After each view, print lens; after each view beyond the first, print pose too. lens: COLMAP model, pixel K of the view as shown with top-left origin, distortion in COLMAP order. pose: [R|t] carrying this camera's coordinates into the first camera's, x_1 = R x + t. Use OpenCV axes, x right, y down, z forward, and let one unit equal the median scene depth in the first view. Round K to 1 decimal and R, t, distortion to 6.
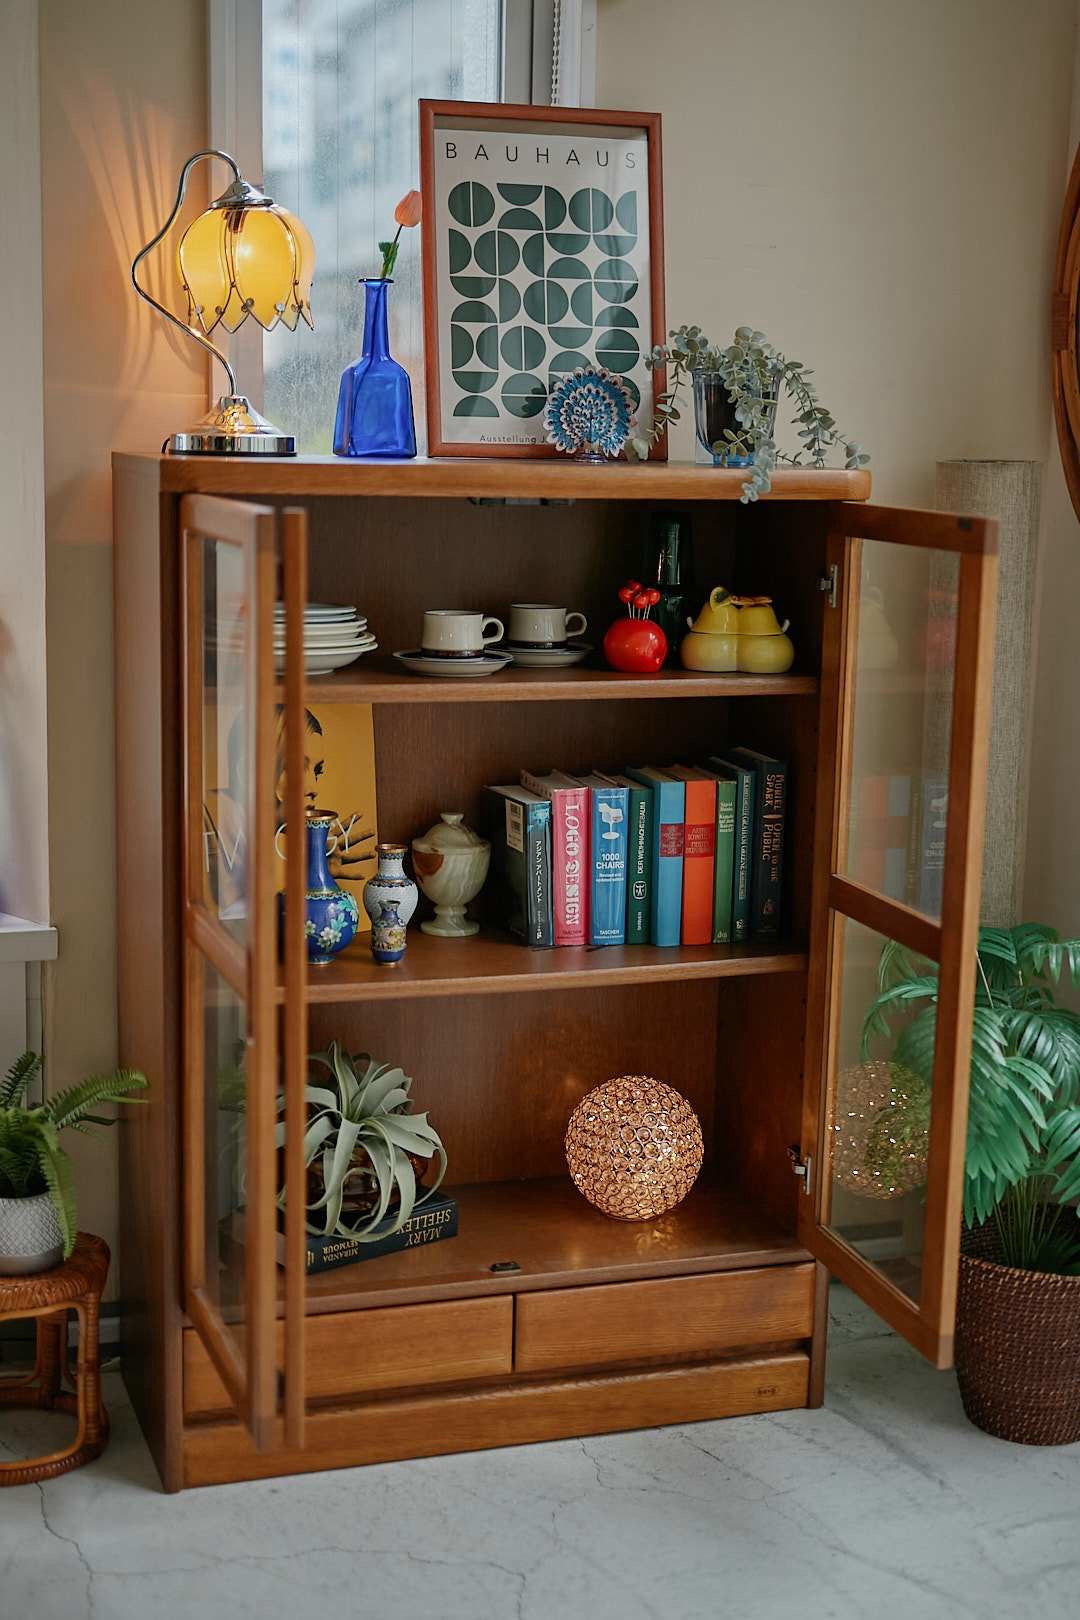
lens RADIAL K [[2258.7, 0, 536.5], [0, 2258.7, 805.1], [0, 0, 1]] dist [-0.000022, 0.038004]
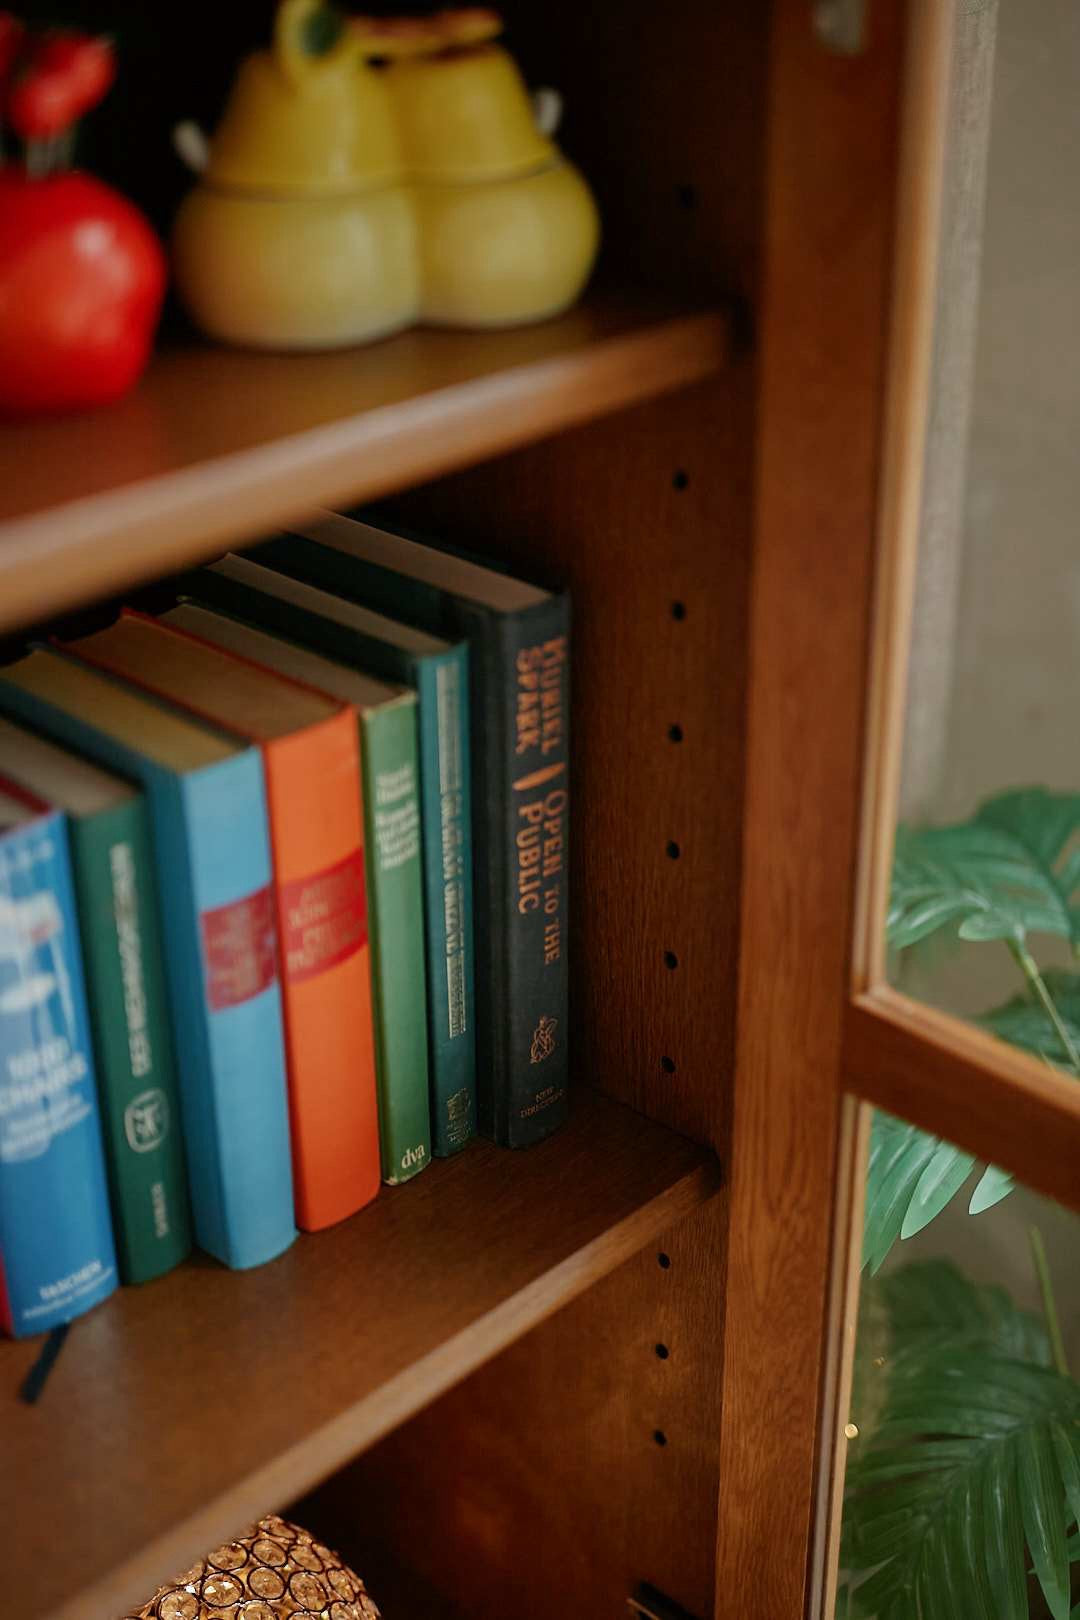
lens RADIAL K [[2330.7, 0, 540.0], [0, 2330.7, 810.0], [0, 0, 1]] dist [-0.022455, -0.055070]
pose [[0.886360, -0.243351, 0.393886, -0.017093], [0.108342, 0.936127, 0.334558, -0.094804], [-0.450142, -0.253864, 0.856110, 0.750918]]
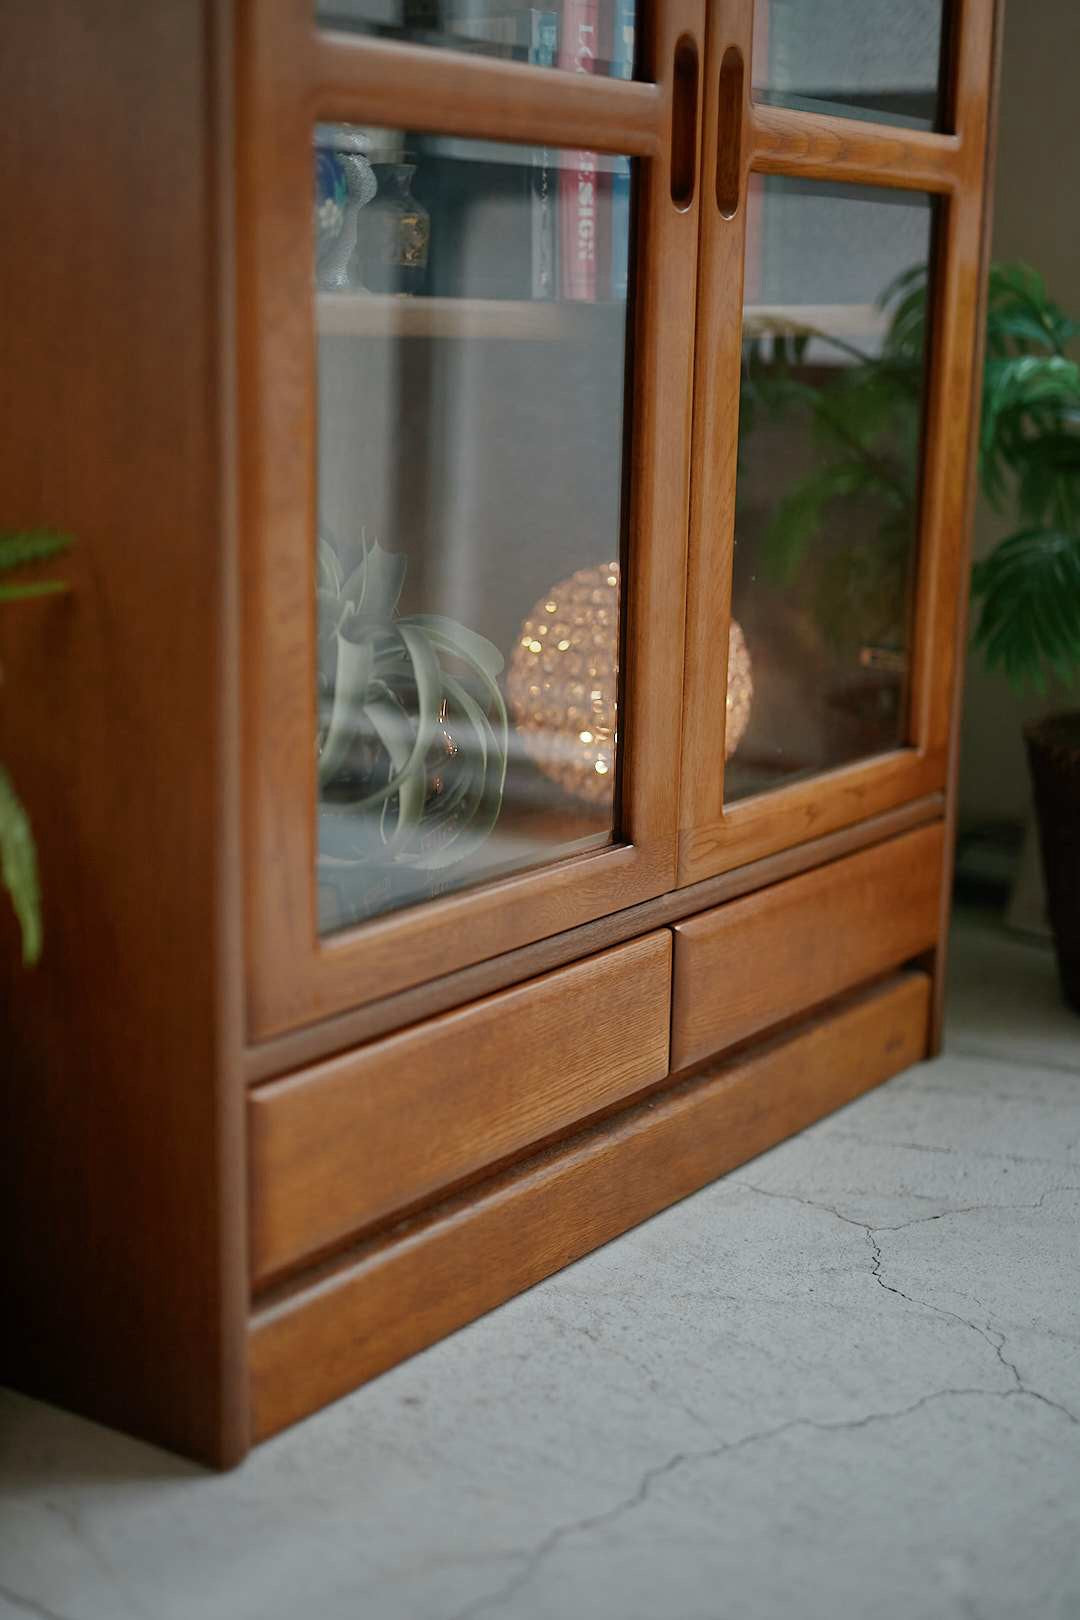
lens RADIAL K [[2258.7, 0, 536.5], [0, 2258.7, 805.1], [0, 0, 1]] dist [-0.000022, 0.038004]
pose [[0.809106, -0.133289, 0.572348, -0.327250], [0.100414, 0.990973, 0.088828, 0.135383], [-0.579021, -0.014400, 0.815186, 0.575134]]
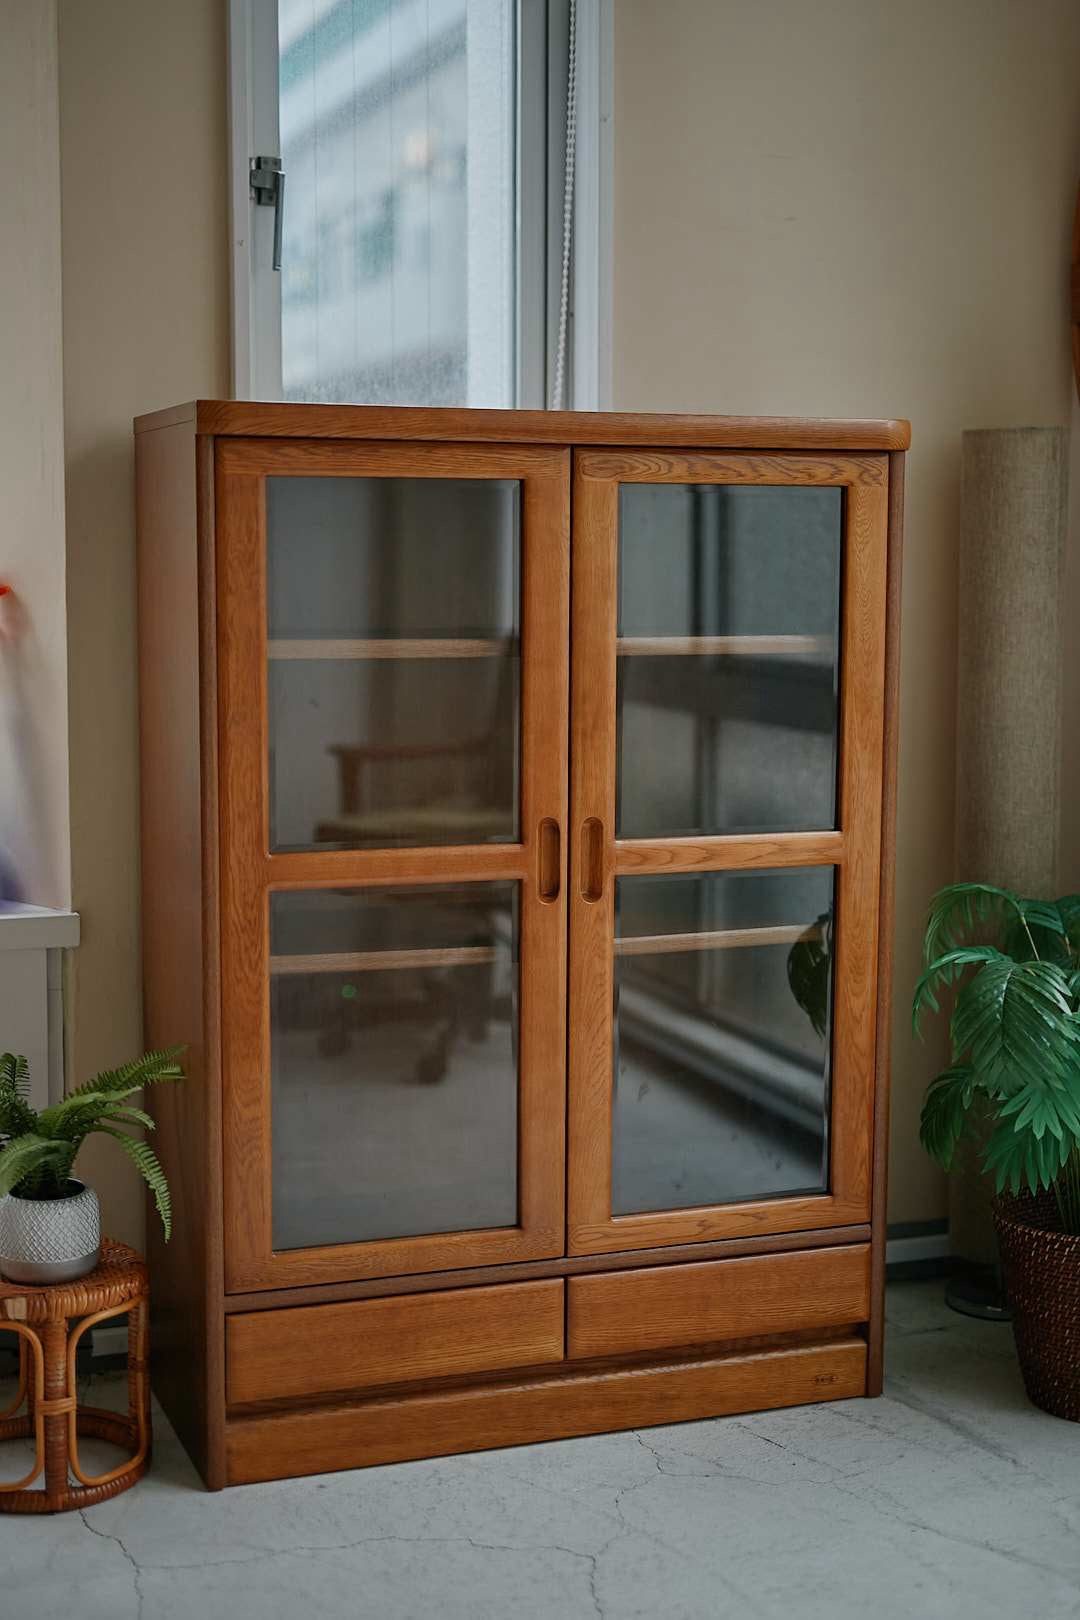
lens RADIAL K [[2258.7, 0, 536.5], [0, 2258.7, 805.1], [0, 0, 1]] dist [-0.000022, 0.038004]
pose [[0.999409, -0.020218, 0.027791, -0.043850], [0.021735, 0.998228, -0.055391, 0.067727], [-0.026622, 0.055962, 0.998078, 0.028998]]
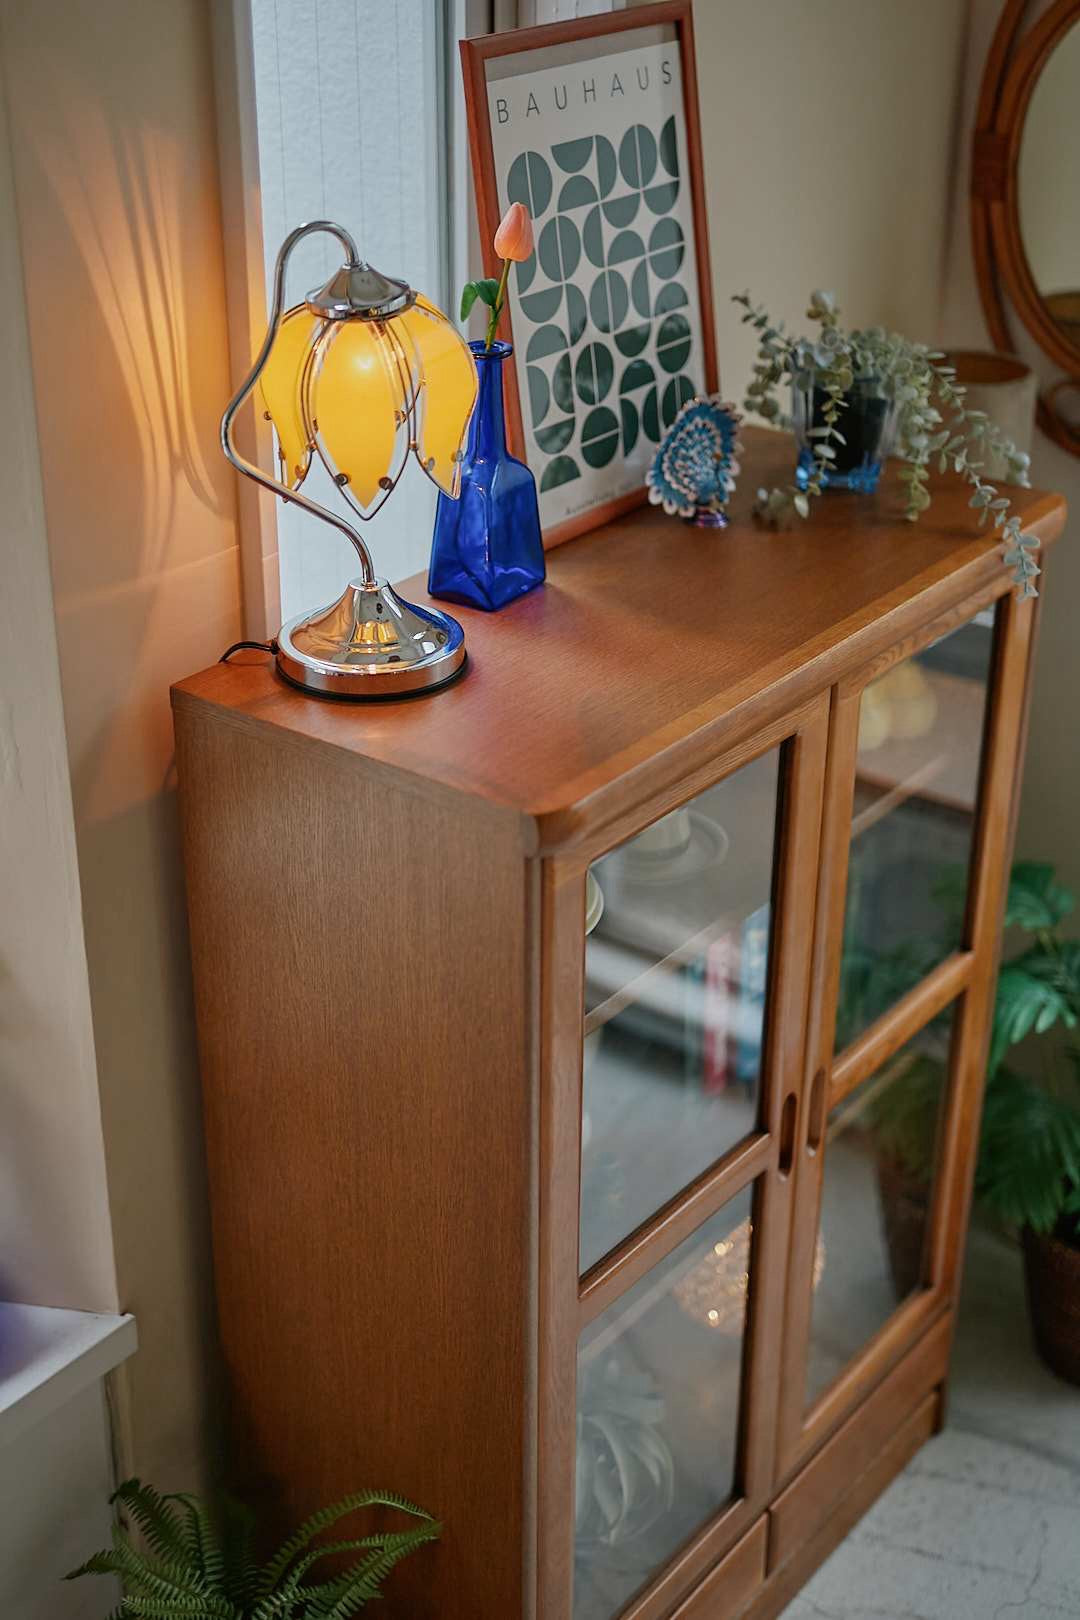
lens RADIAL K [[2258.7, 0, 536.5], [0, 2258.7, 805.1], [0, 0, 1]] dist [-0.000022, 0.038004]
pose [[0.825513, -0.275265, 0.492704, -0.422039], [0.109420, 0.934491, 0.338754, -0.326586], [-0.553675, -0.225734, 0.801554, 0.412609]]
